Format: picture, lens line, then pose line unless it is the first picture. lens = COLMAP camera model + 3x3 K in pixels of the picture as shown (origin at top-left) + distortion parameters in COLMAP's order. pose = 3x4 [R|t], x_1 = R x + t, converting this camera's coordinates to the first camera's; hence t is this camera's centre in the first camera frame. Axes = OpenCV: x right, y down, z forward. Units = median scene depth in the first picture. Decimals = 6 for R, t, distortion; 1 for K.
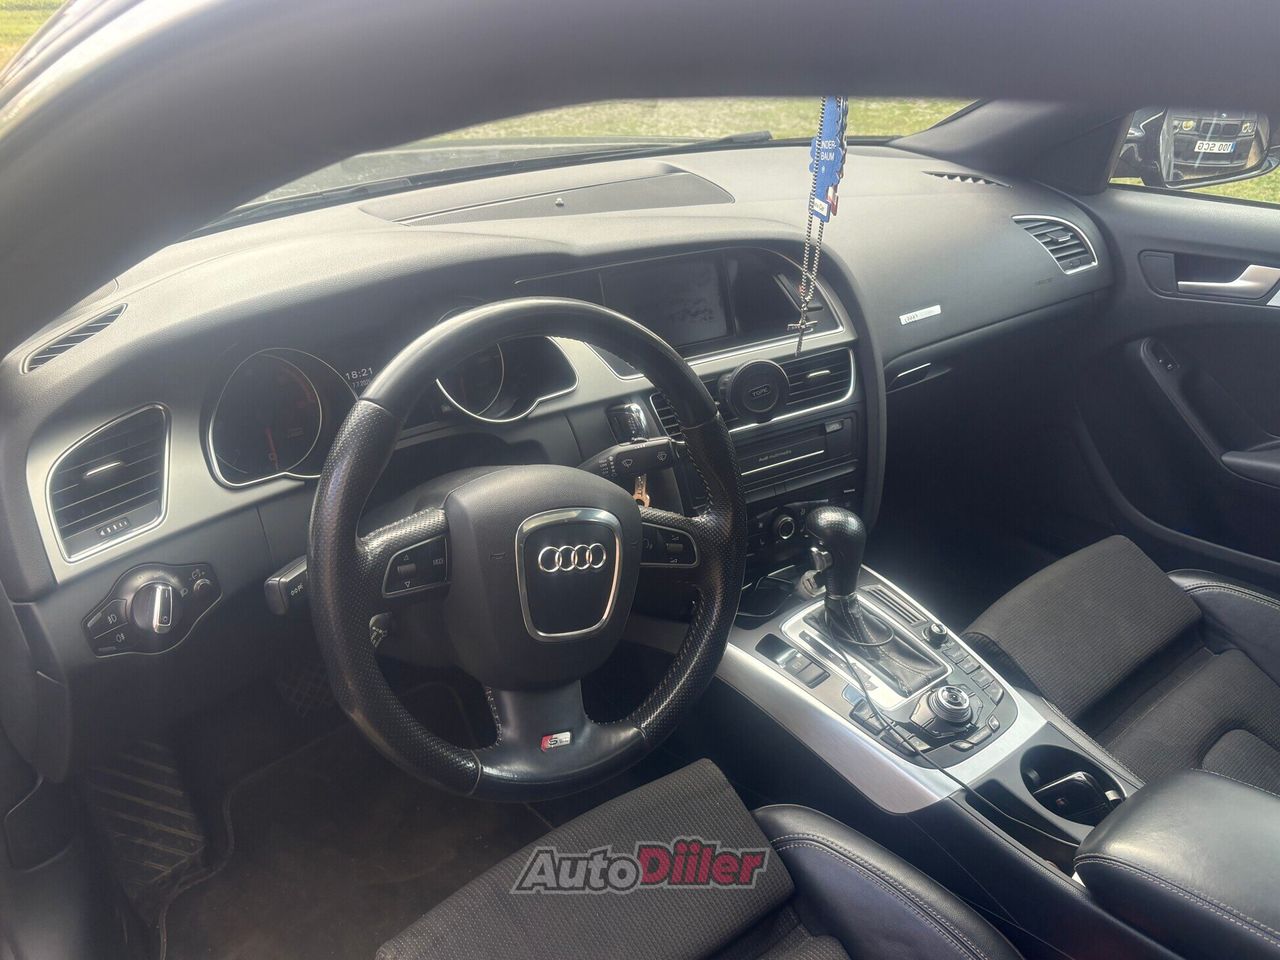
lens RADIAL K [[1079.6, 0, 640.0], [0, 1079.6, 480.0], [0, 0, 1]] dist [0.015392, -0.003549]
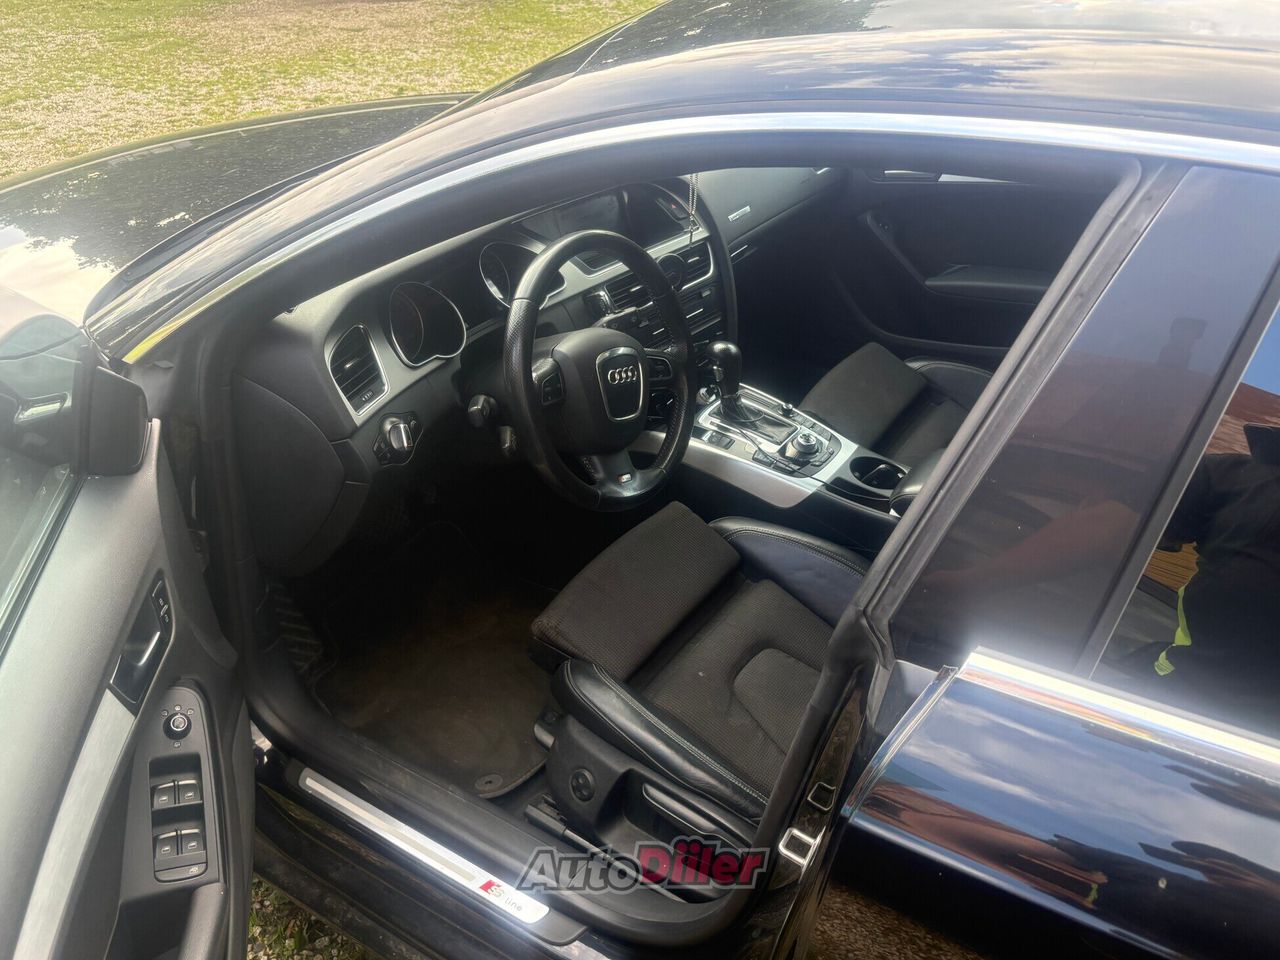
lens RADIAL K [[1079.6, 0, 640.0], [0, 1079.6, 480.0], [0, 0, 1]] dist [0.015392, -0.003549]
pose [[0.957592, -0.174835, 0.229018, -0.357662], [0.155188, 0.982677, 0.101302, 0.050139], [-0.242762, -0.061465, 0.968137, -0.579406]]
